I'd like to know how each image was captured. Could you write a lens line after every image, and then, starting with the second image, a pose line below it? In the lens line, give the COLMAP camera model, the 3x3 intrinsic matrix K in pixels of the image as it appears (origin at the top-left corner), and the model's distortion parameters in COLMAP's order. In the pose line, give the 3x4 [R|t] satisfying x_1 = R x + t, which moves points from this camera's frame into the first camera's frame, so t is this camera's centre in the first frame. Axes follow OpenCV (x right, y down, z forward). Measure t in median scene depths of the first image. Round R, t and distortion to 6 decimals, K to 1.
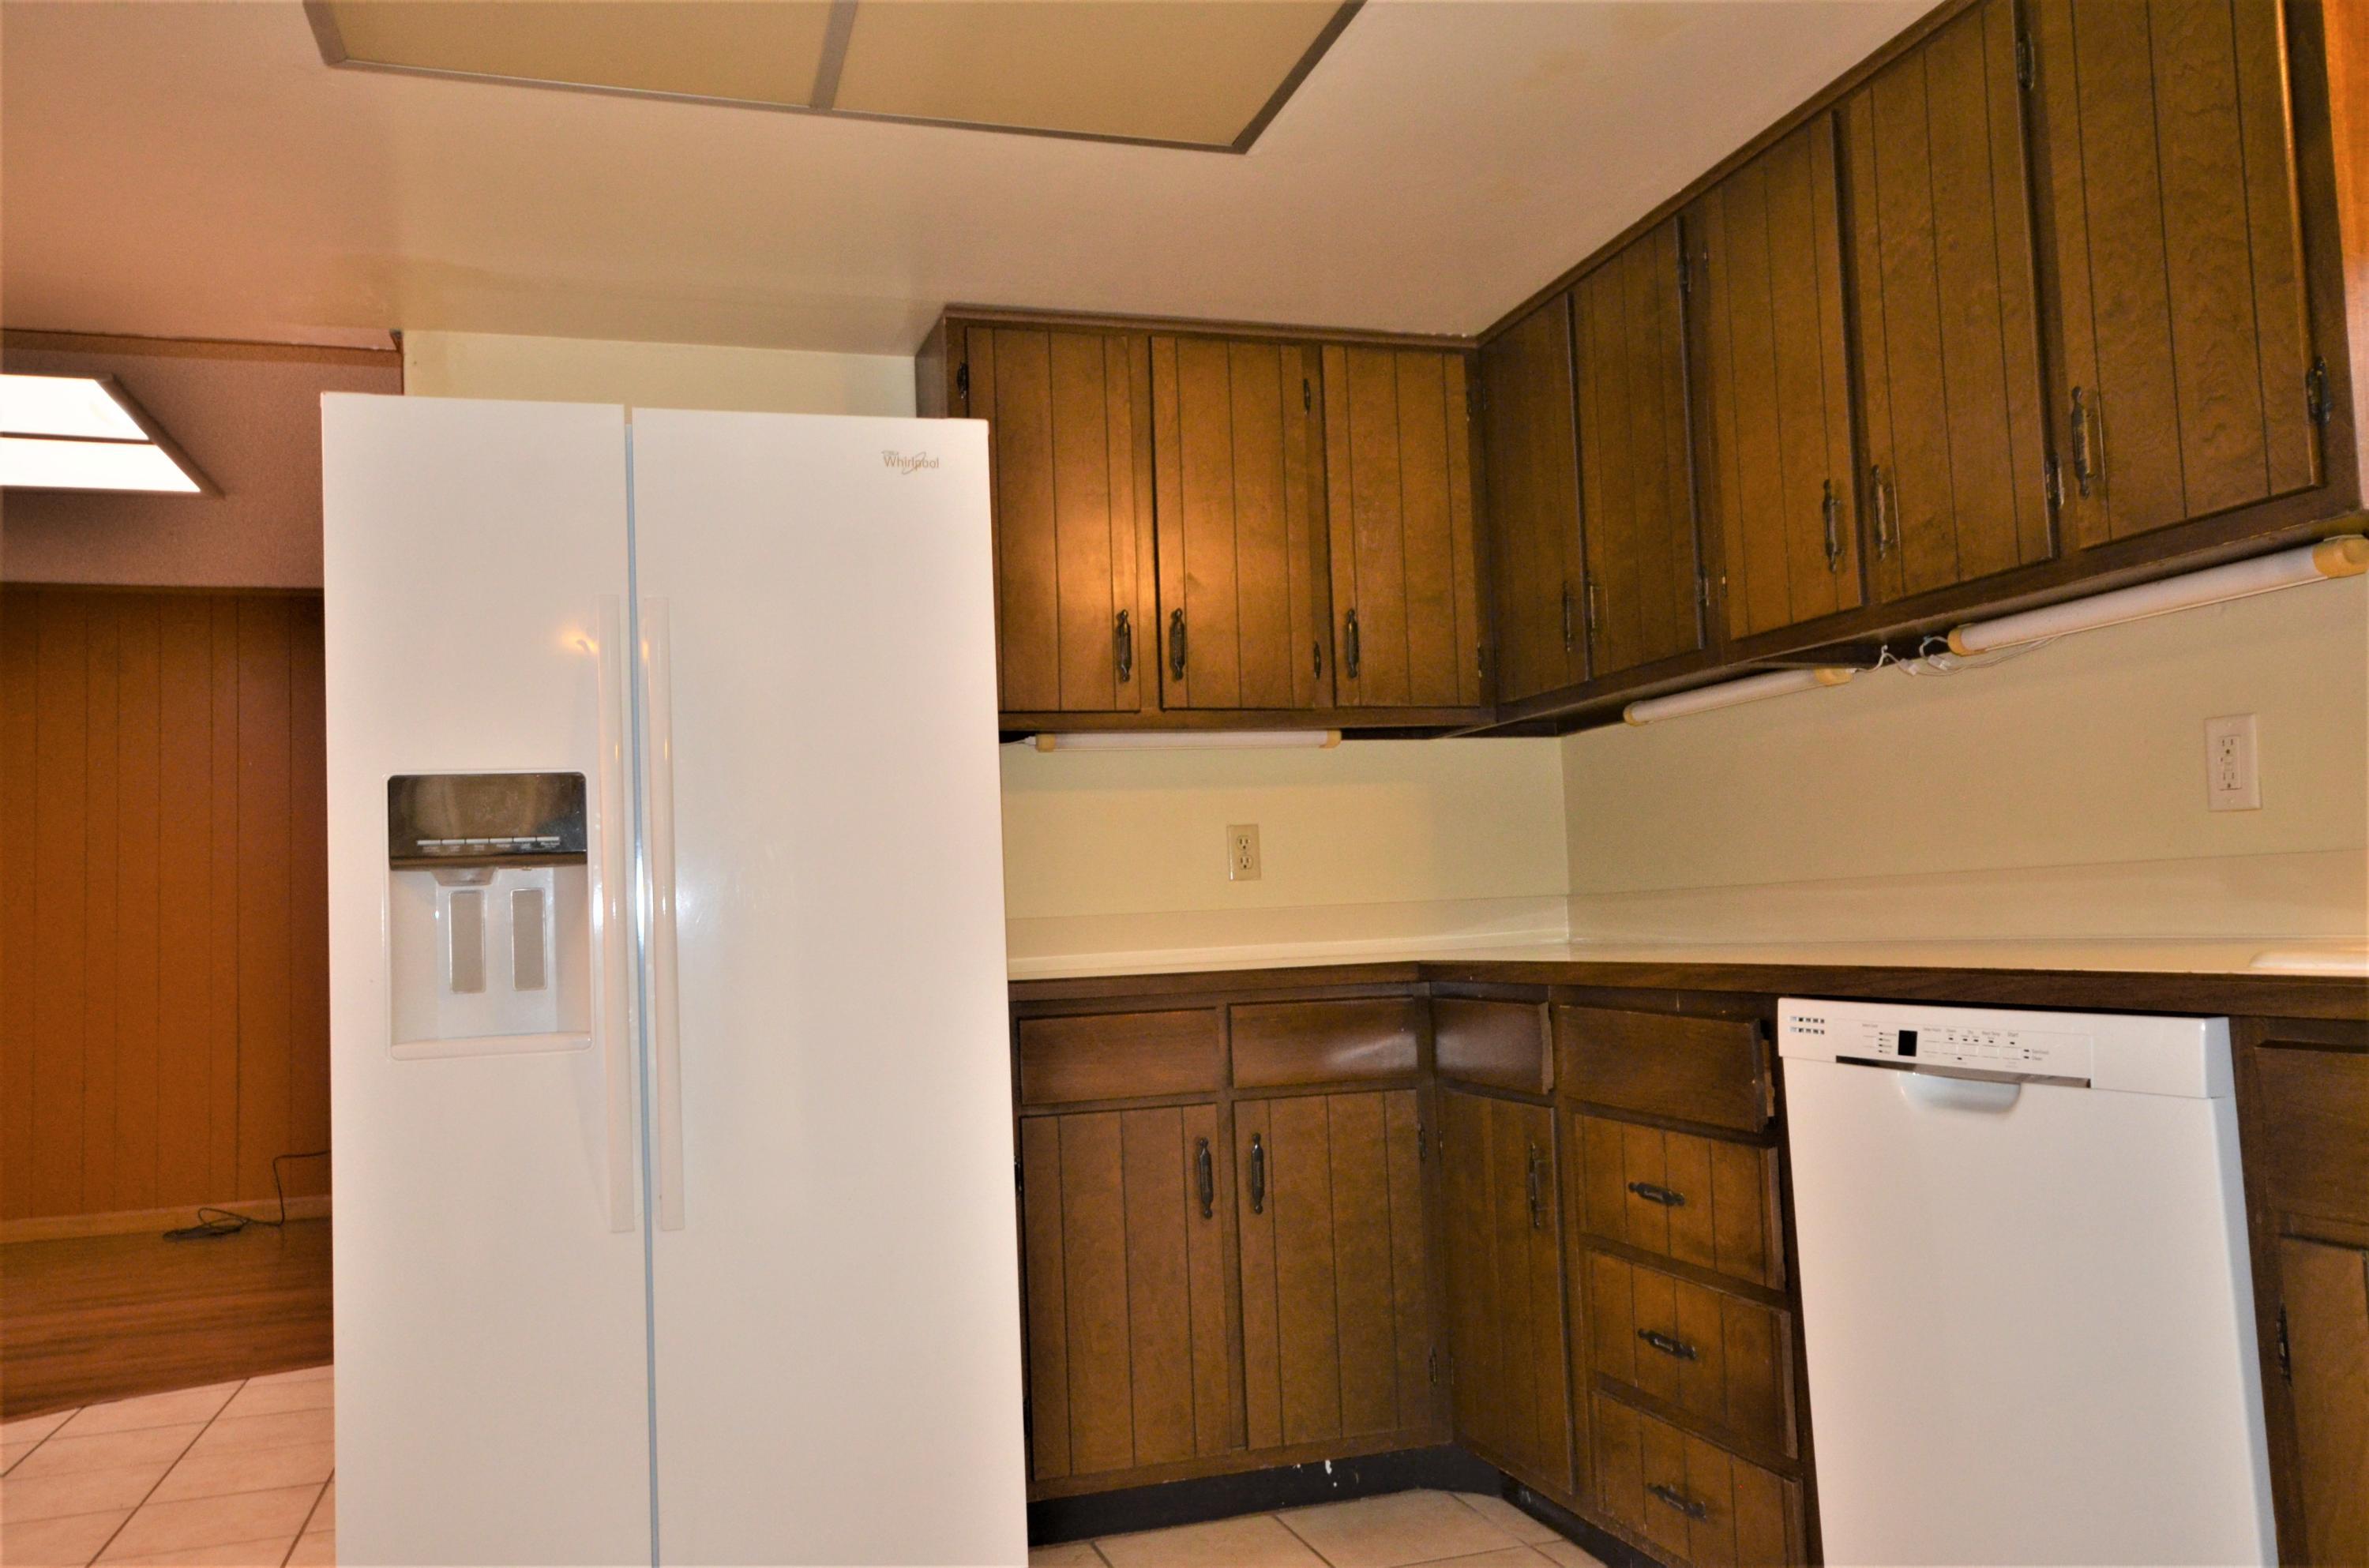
lens RADIAL K [[1822.8, 0, 1182.4], [0, 1822.8, 802.6], [0, 0, 1]] dist [-0.003165, 0.055984]
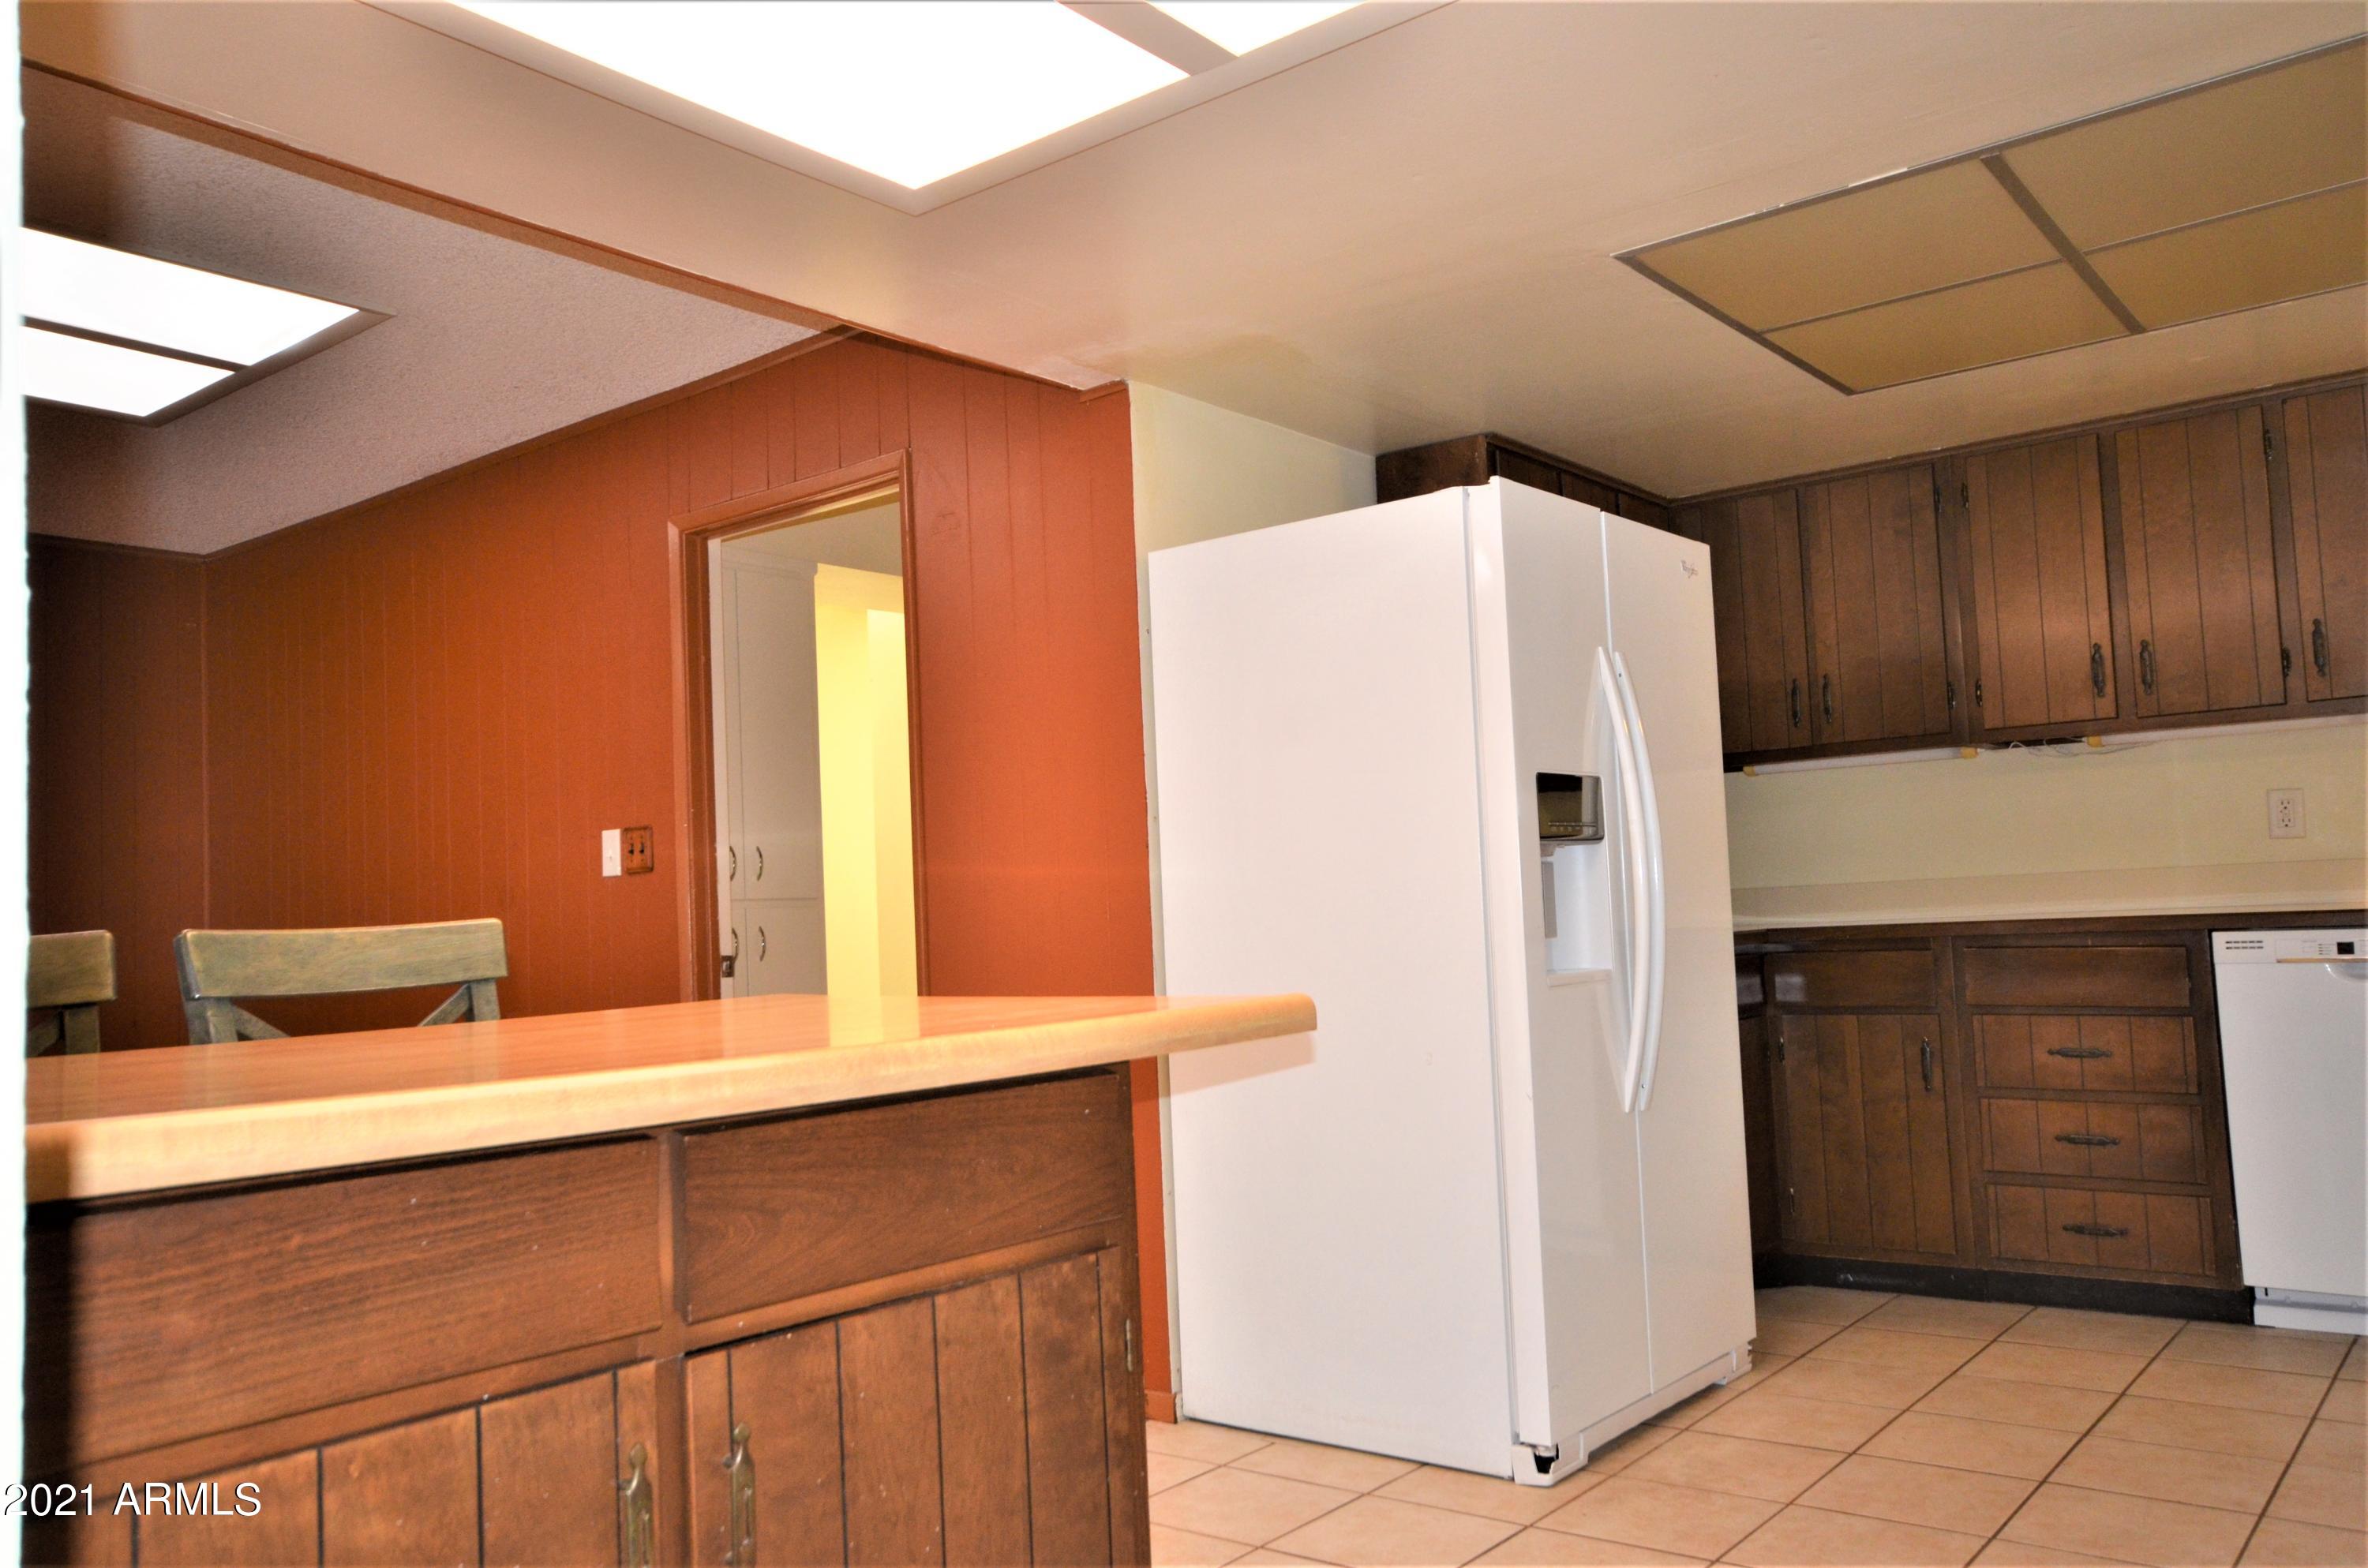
lens RADIAL K [[1774.4, 0, 1184.0], [0, 1774.4, 784.0], [0, 0, 1]] dist [0.002825, 0.003654]
pose [[0.828072, 0.048707, 0.558503, -1.289243], [-0.029212, 0.998614, -0.043777, 0.056901], [-0.559861, 0.019936, 0.828347, 0.083977]]
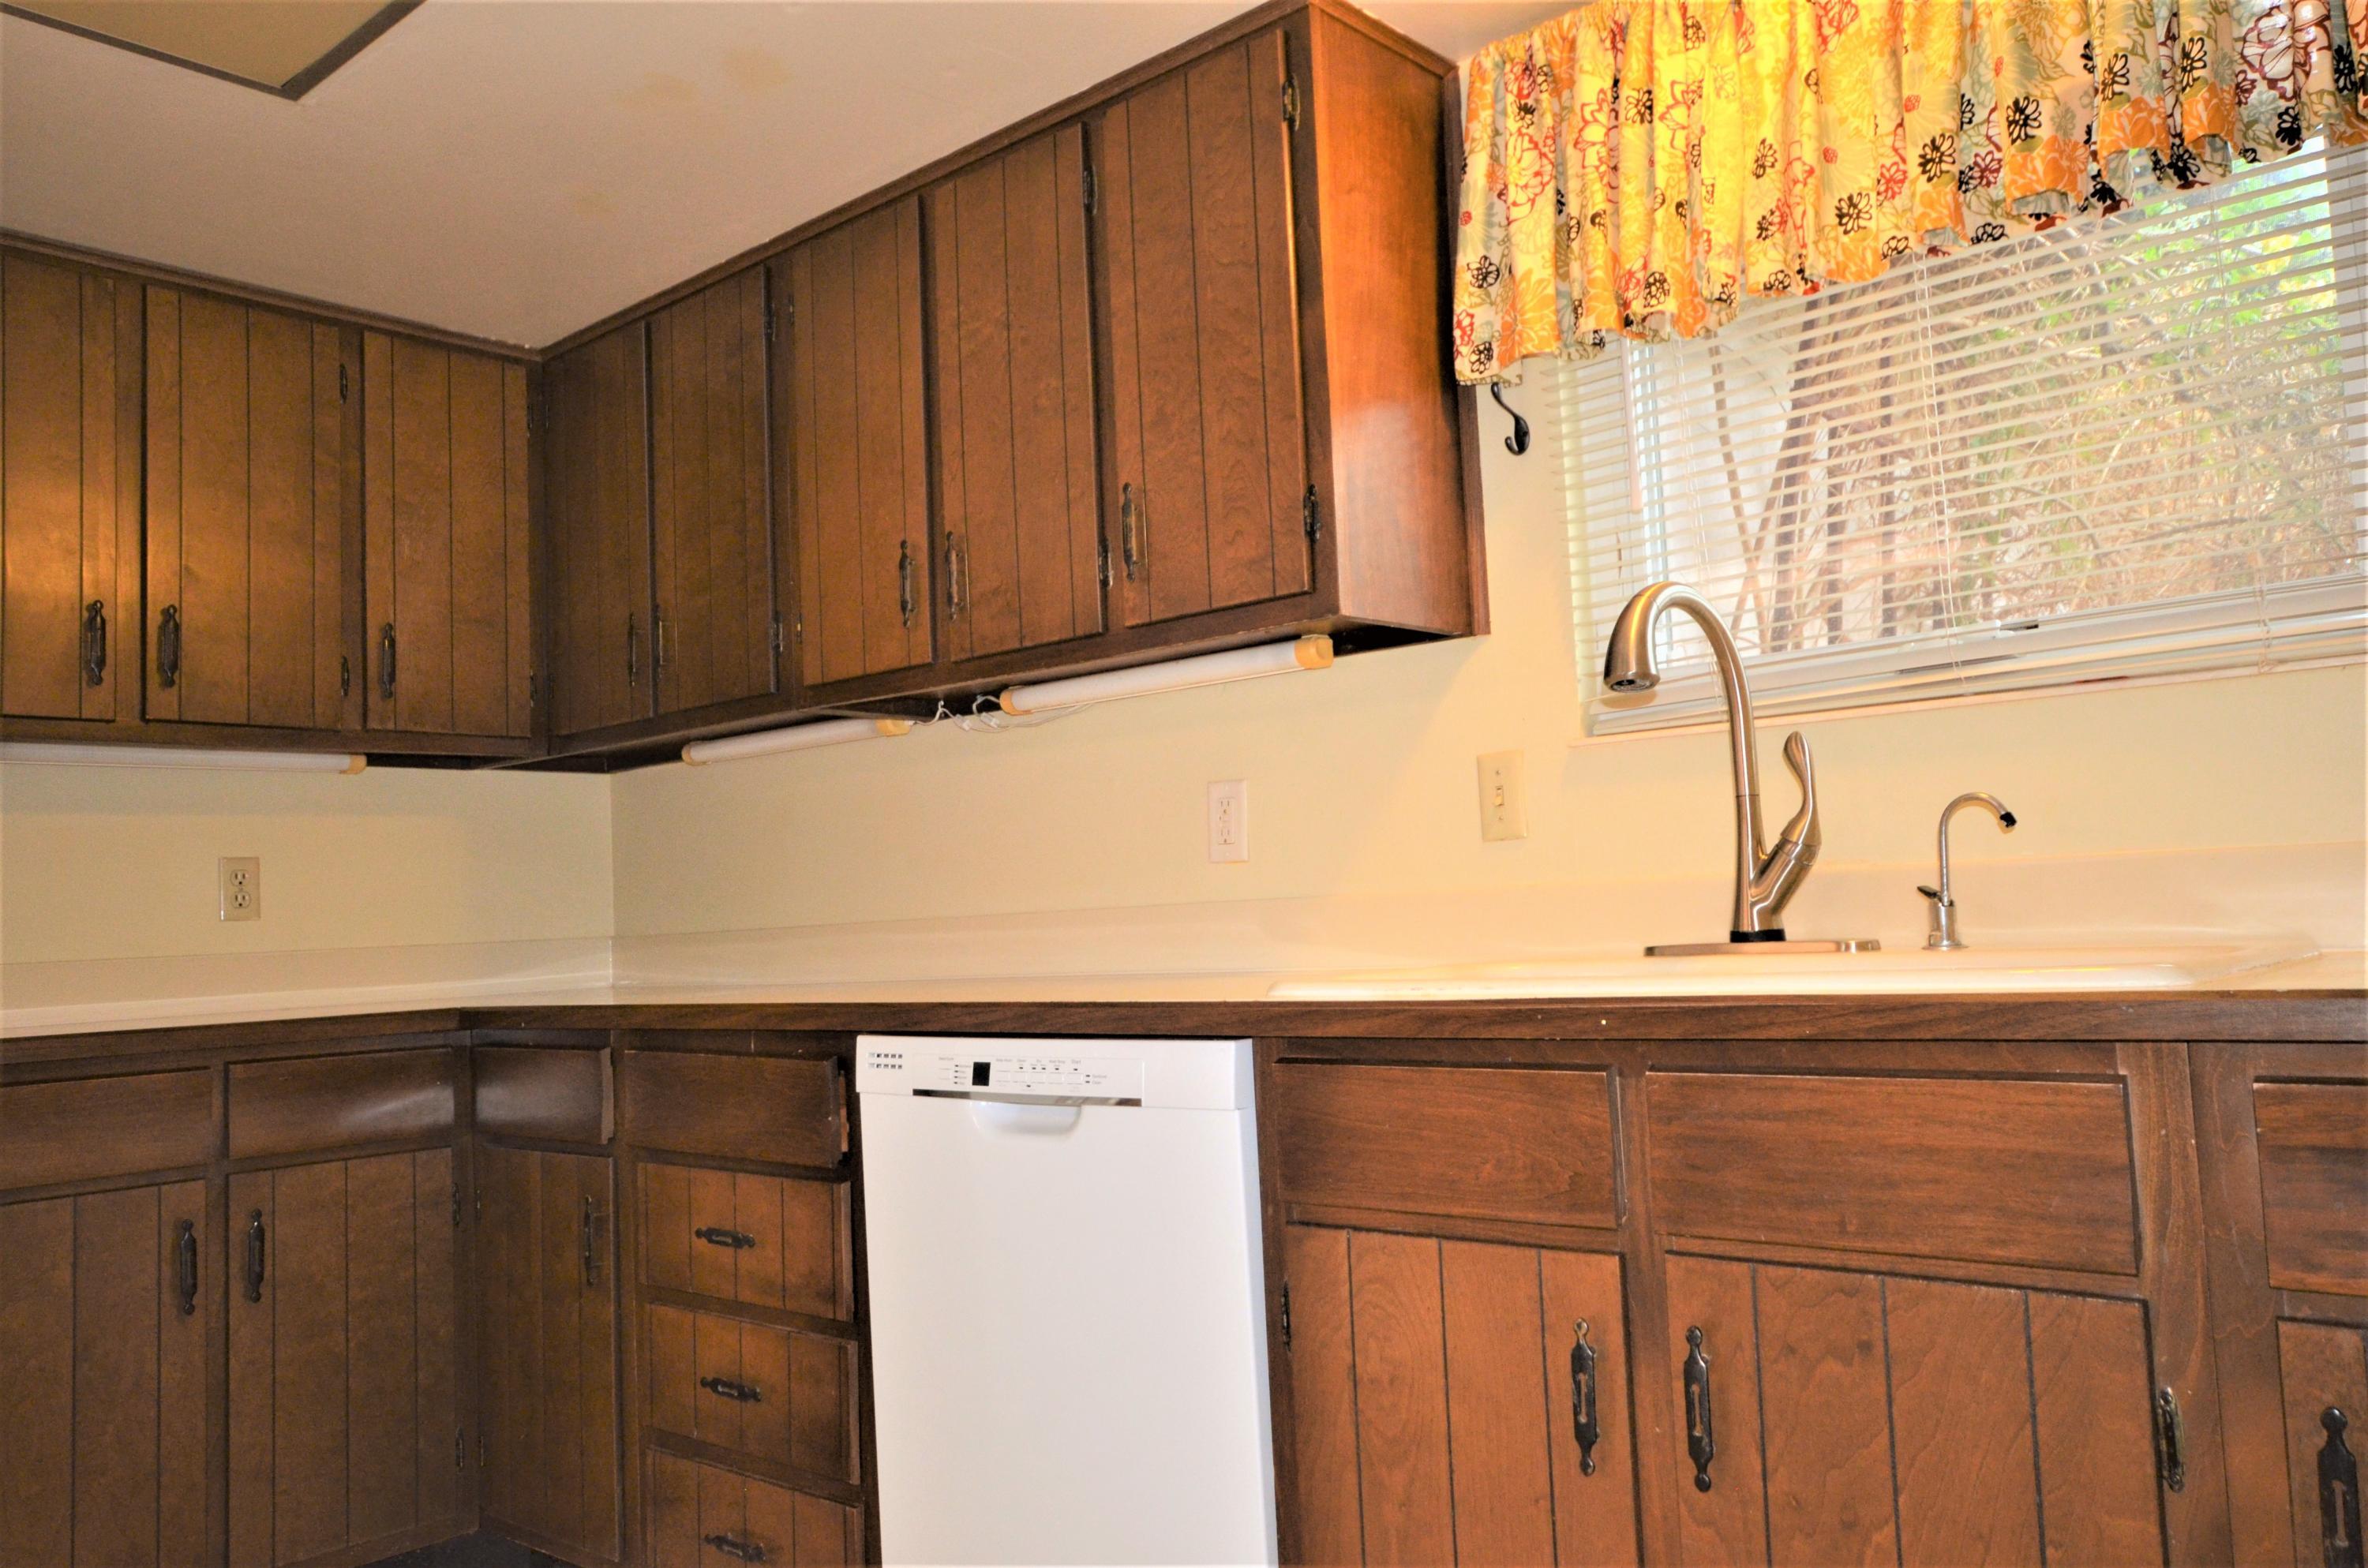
lens RADIAL K [[1822.0, 0, 1181.9], [0, 1822.0, 802.6], [0, 0, 1]] dist [-0.003165, 0.055984]
pose [[0.859803, 0.036899, 0.509291, -0.037642], [-0.024649, 0.999222, -0.030782, 0.002525], [-0.510031, 0.013913, 0.860043, 0.016993]]
